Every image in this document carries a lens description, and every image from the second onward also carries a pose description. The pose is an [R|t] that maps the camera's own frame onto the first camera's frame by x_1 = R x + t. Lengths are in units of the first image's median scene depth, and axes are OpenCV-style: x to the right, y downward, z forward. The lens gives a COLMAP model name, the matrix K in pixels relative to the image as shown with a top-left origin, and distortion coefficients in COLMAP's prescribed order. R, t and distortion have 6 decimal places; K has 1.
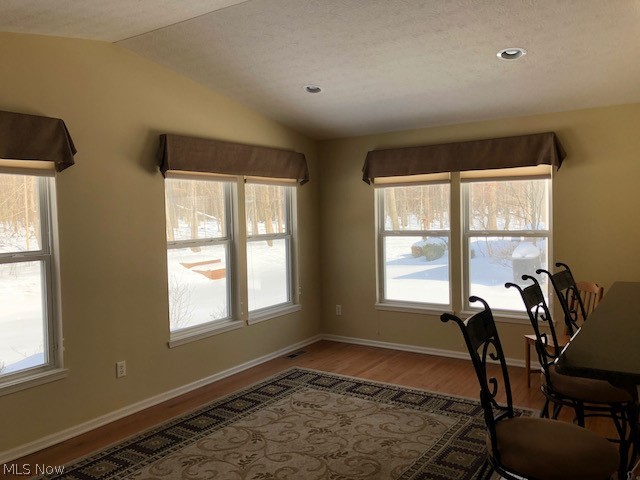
lens RADIAL K [[520.8, 0, 320.0], [0, 520.8, 240.0], [0, 0, 1]] dist [0.017443, -0.000414]
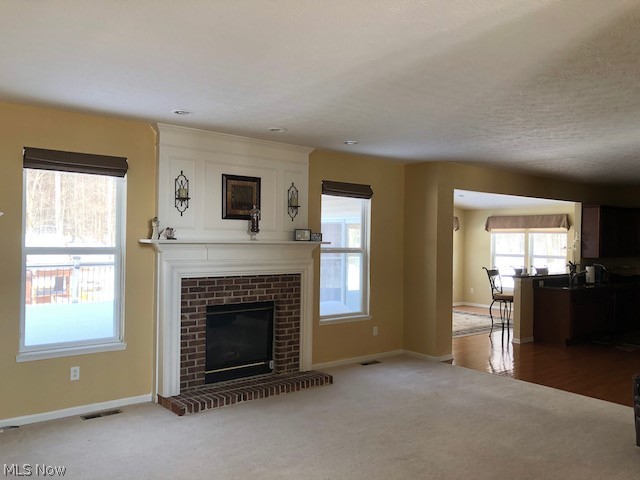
lens RADIAL K [[520.8, 0, 320.0], [0, 520.8, 240.0], [0, 0, 1]] dist [0.017443, -0.000414]
pose [[0.951510, 0.036227, -0.305476, 0.106382], [-0.050932, 0.997889, -0.040303, 0.056288], [0.303371, 0.053907, 0.951347, -1.443328]]
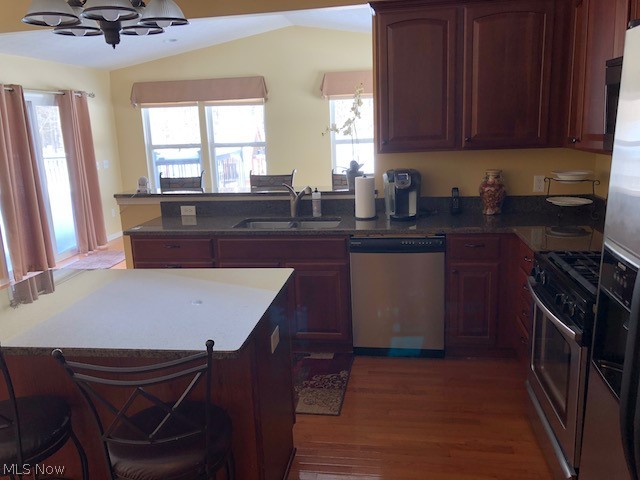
lens RADIAL K [[520.8, 0, 320.0], [0, 520.8, 240.0], [0, 0, 1]] dist [0.017443, -0.000414]
pose [[0.442311, 0.207072, -0.872629, 1.044392], [-0.018465, 0.974877, 0.221976, -0.043219], [0.896672, -0.082070, 0.435023, 0.182596]]
